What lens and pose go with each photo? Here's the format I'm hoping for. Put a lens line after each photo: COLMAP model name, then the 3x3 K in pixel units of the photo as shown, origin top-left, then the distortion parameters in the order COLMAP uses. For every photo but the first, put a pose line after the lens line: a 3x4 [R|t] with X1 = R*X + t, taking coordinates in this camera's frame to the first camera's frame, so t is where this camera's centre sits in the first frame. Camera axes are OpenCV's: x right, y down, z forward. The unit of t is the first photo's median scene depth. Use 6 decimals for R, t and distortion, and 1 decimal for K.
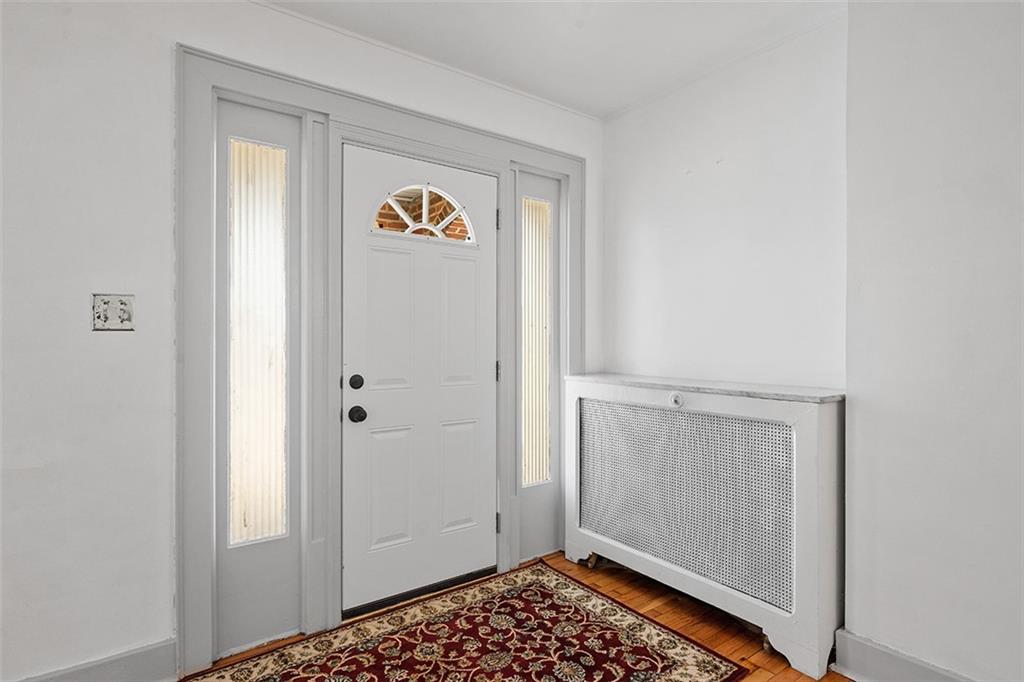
lens RADIAL K [[539.1, 0, 516.2], [0, 539.1, 342.5], [0, 0, 1]] dist [-0.004029, 0.000060]
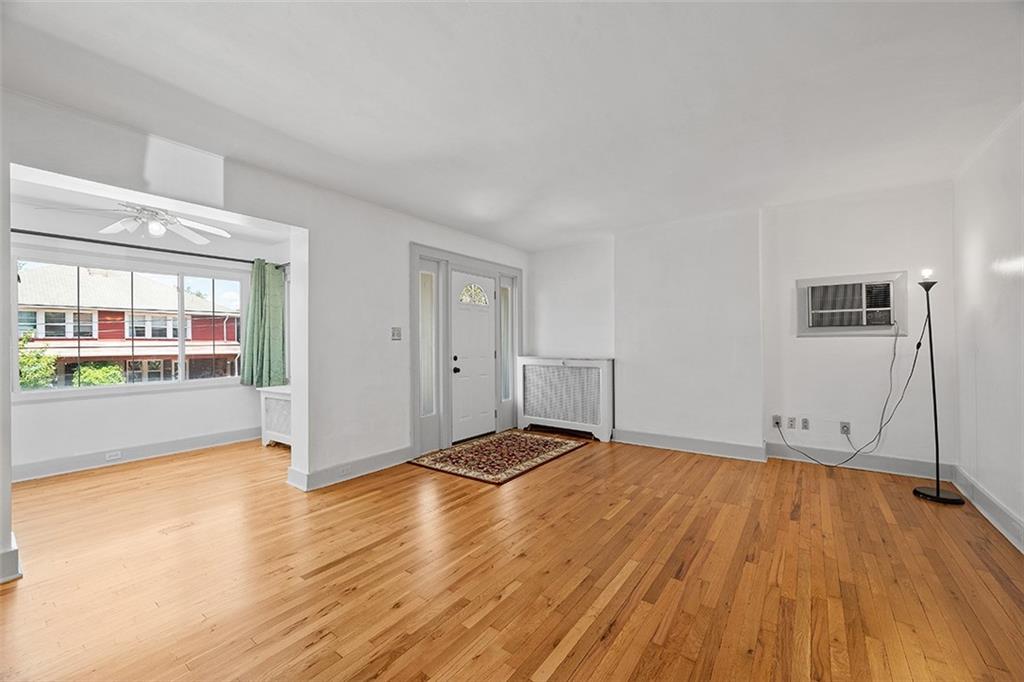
lens RADIAL K [[404.9, 0, 515.4], [0, 404.9, 341.2], [0, 0, 1]] dist [0.000289, -0.000100]
pose [[0.956369, -0.003832, 0.292137, -0.615780], [0.006365, 0.999950, -0.007719, 0.004817], [-0.292093, 0.009241, 0.956345, -1.063217]]
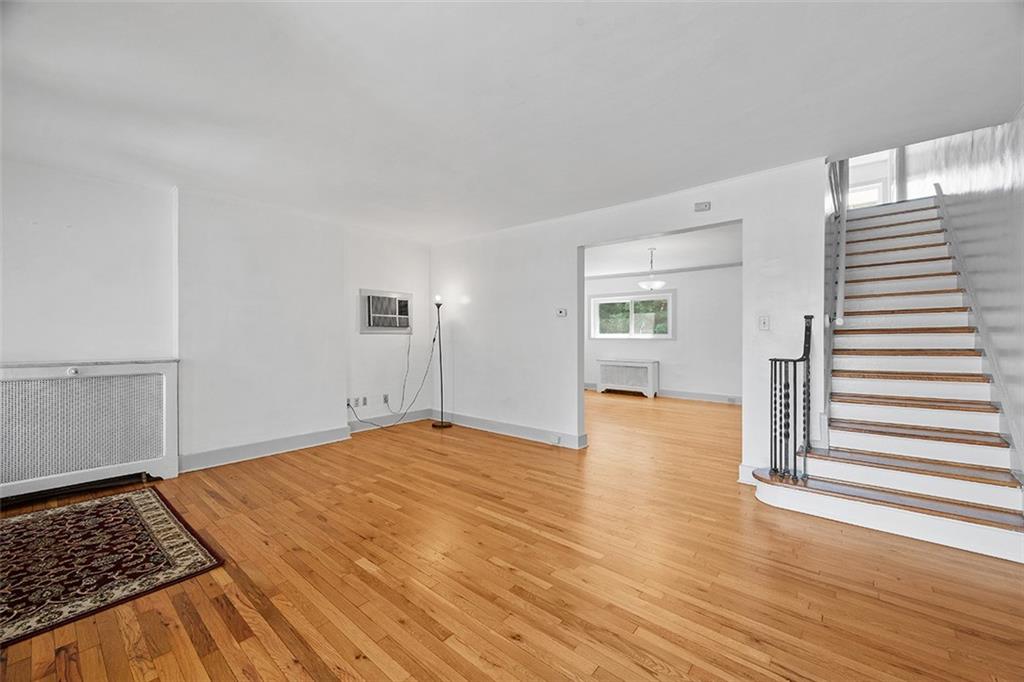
lens RADIAL K [[404.9, 0, 511.2], [0, 404.9, 333.9], [0, 0, 1]] dist [0.000289, -0.000100]
pose [[-0.223800, 0.011330, 0.974569, -1.296970], [0.003469, 0.999935, -0.010829, 0.008595], [-0.974629, 0.000957, -0.223825, -0.044964]]
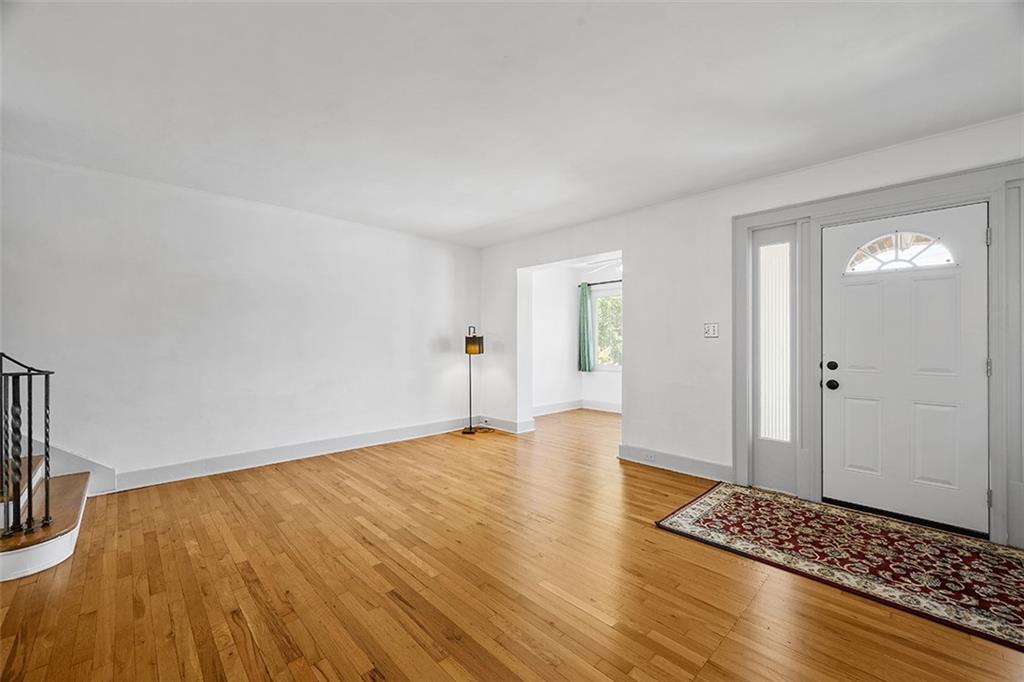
lens RADIAL K [[404.9, 0, 509.7], [0, 404.9, 337.5], [0, 0, 1]] dist [0.000289, -0.000100]
pose [[0.124140, -0.007797, -0.992234, 0.859203], [-0.003669, 0.999959, -0.008317, -0.000391], [0.992258, 0.004673, 0.124107, -0.168988]]
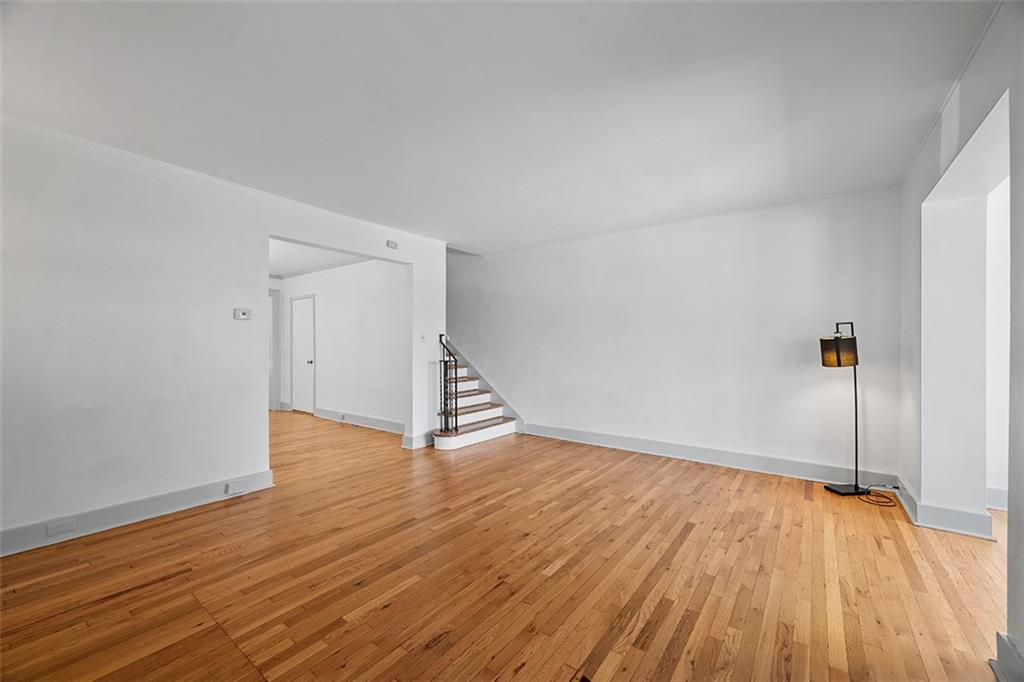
lens RADIAL K [[404.9, 0, 517.6], [0, 404.9, 347.4], [0, 0, 1]] dist [0.000289, -0.000100]
pose [[-0.956525, 0.002644, -0.291639, 0.041307], [0.000944, 0.999982, 0.005968, -0.003280], [0.291649, 0.005433, -0.956510, 0.959416]]
